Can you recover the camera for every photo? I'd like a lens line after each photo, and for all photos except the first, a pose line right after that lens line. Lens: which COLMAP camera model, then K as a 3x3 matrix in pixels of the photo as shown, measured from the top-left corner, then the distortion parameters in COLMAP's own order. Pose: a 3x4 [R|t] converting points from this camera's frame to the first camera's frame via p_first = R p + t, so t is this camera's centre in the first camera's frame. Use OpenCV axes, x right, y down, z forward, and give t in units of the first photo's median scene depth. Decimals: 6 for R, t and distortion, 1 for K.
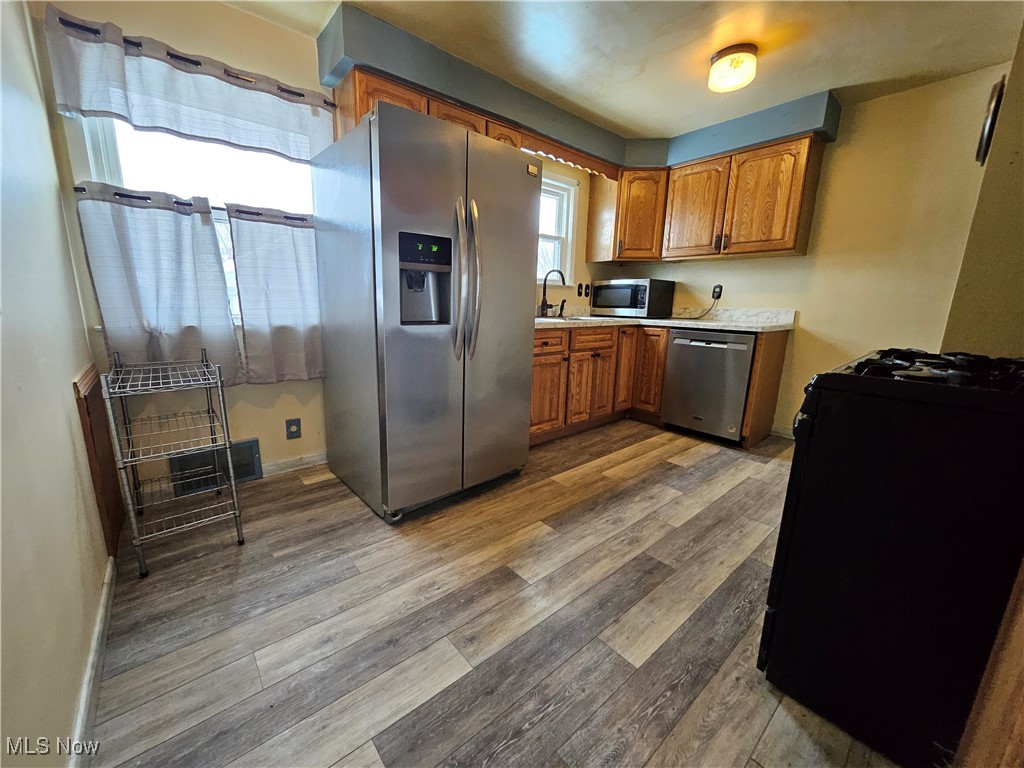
lens RADIAL K [[402.8, 0, 496.3], [0, 402.8, 384.8], [0, 0, 1]] dist [0.001469, -0.001888]
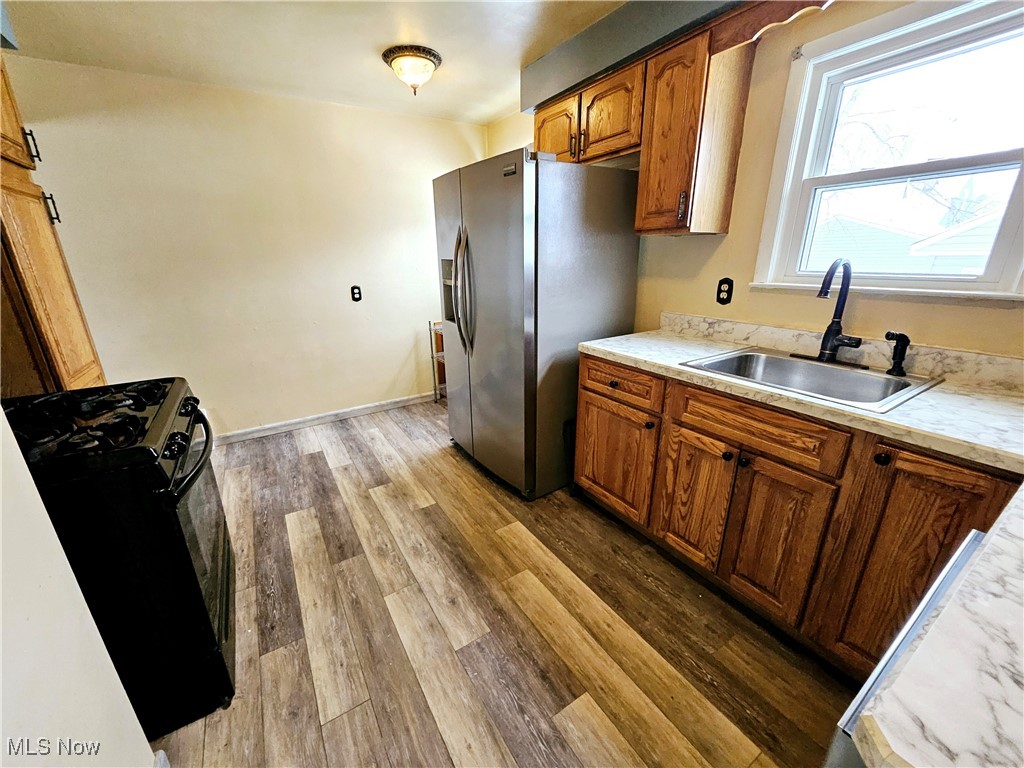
lens RADIAL K [[402.8, 0, 498.2], [0, 402.8, 383.1], [0, 0, 1]] dist [0.001469, -0.001888]
pose [[-0.147718, 0.287473, -0.946329, 1.385843], [-0.192246, 0.930230, 0.312592, -0.488604], [0.970165, 0.228103, -0.082146, 1.524570]]
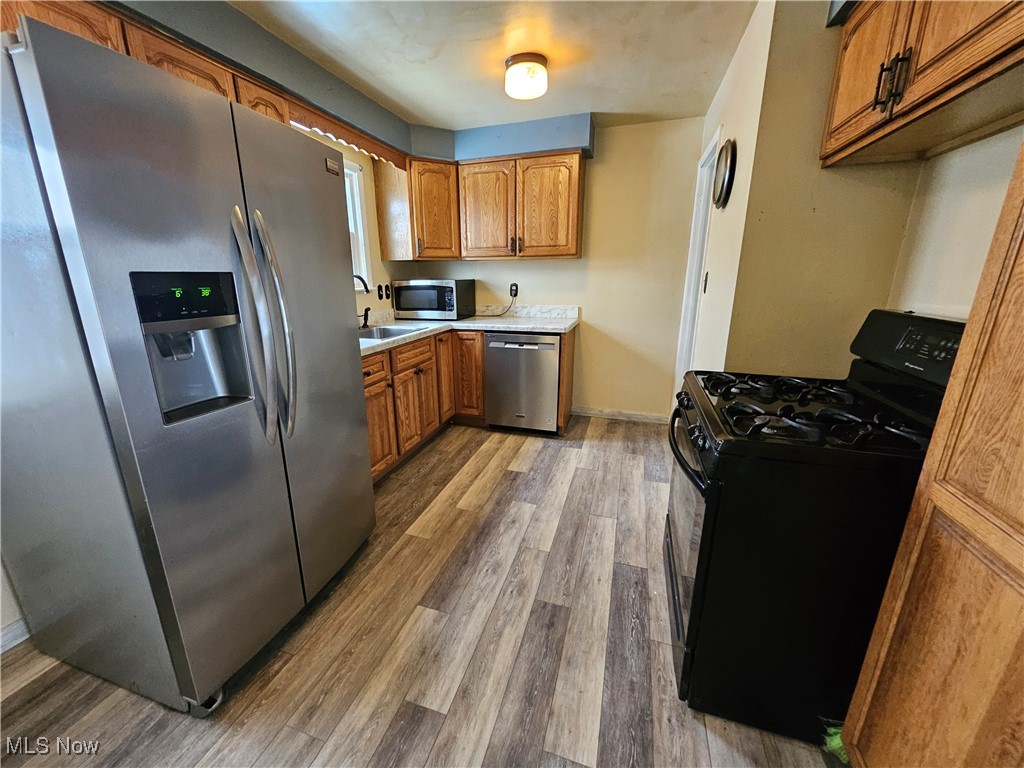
lens RADIAL K [[402.8, 0, 499.5], [0, 402.8, 384.3], [0, 0, 1]] dist [0.001469, -0.001888]
pose [[0.848227, -0.166910, 0.502645, -0.118650], [0.134713, 0.985823, 0.100023, -0.223948], [-0.512214, -0.017129, 0.858687, 0.259855]]
